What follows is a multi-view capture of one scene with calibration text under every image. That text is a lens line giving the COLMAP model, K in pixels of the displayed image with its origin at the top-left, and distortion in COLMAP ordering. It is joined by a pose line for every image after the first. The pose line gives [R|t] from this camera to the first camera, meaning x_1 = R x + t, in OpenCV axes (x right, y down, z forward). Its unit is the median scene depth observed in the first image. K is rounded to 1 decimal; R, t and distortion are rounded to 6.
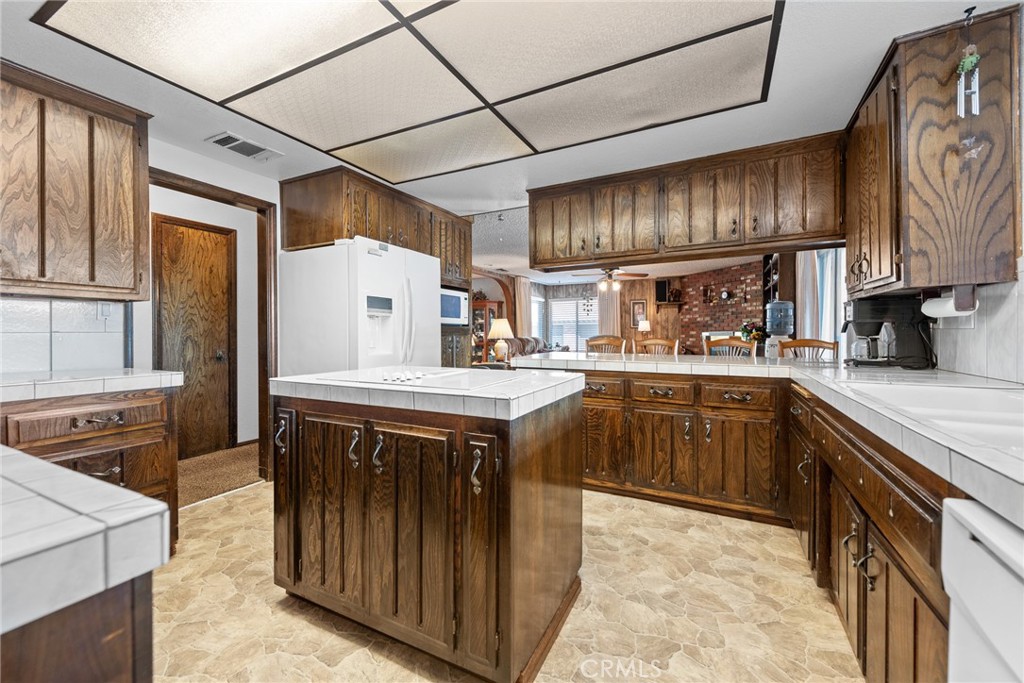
lens RADIAL K [[406.8, 0, 511.4], [0, 406.8, 335.4], [0, 0, 1]] dist [0.001831, 0.000062]
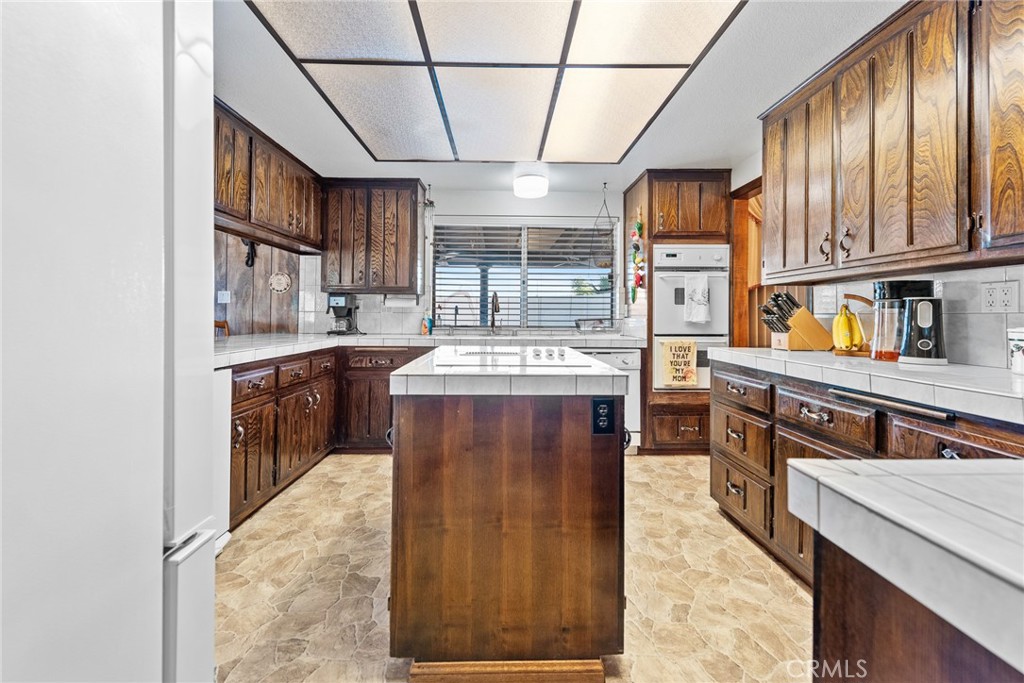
lens RADIAL K [[405.5, 0, 509.6], [0, 405.5, 318.1], [0, 0, 1]] dist [-0.000680, -0.000108]
pose [[-0.473378, -0.005713, 0.880841, -0.838214], [-0.004783, 0.999981, 0.003915, -0.003243], [-0.880846, -0.002359, -0.473397, 1.138609]]
